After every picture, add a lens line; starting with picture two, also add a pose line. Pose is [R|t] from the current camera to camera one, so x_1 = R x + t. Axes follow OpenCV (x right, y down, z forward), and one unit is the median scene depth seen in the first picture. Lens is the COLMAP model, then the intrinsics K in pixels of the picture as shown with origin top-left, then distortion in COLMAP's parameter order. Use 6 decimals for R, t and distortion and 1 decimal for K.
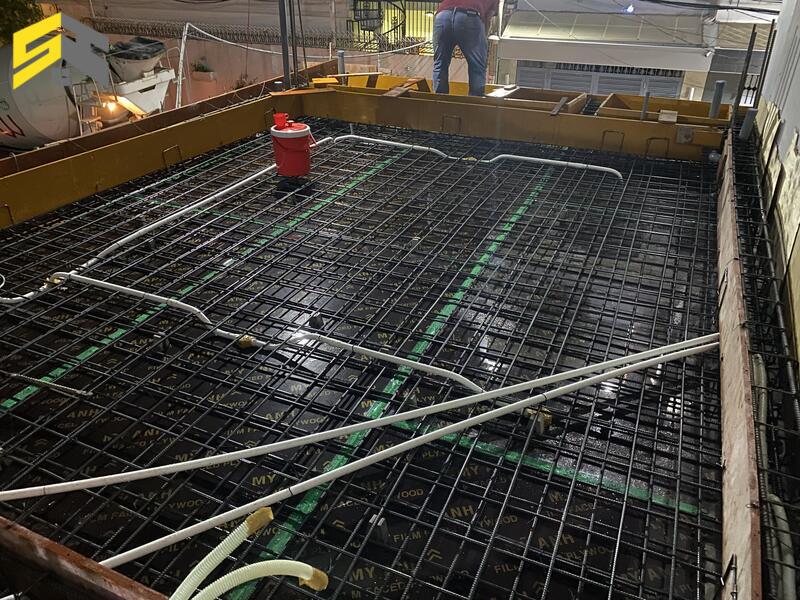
lens RADIAL K [[610.5, 0, 400.1], [0, 610.5, 295.5], [0, 0, 1]] dist [0.017199, -0.010356]
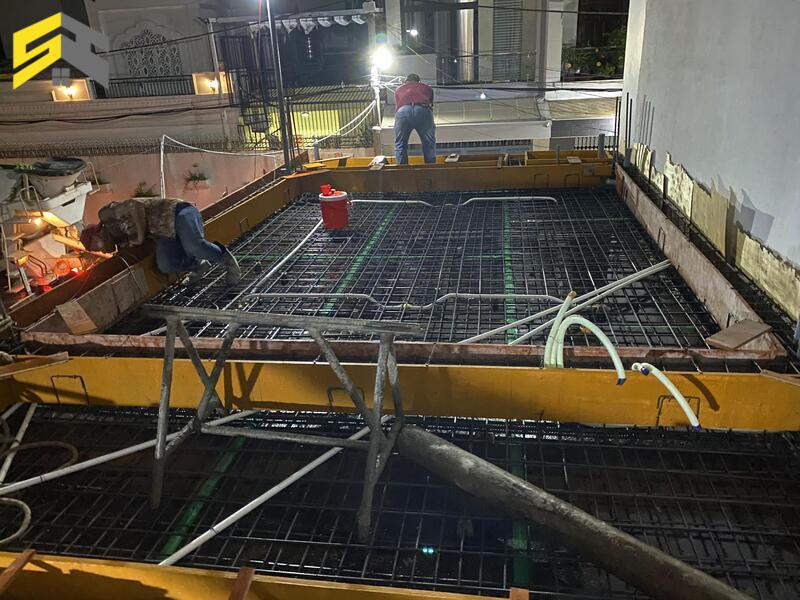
lens RADIAL K [[610.5, 0, 399.5], [0, 610.5, 299.8], [0, 0, 1]] dist [0.017199, -0.010356]
pose [[0.962742, -0.151628, 0.223913, -0.132293], [0.180011, 0.977243, -0.112215, 0.048122], [-0.201803, 0.148340, 0.968127, -0.111526]]
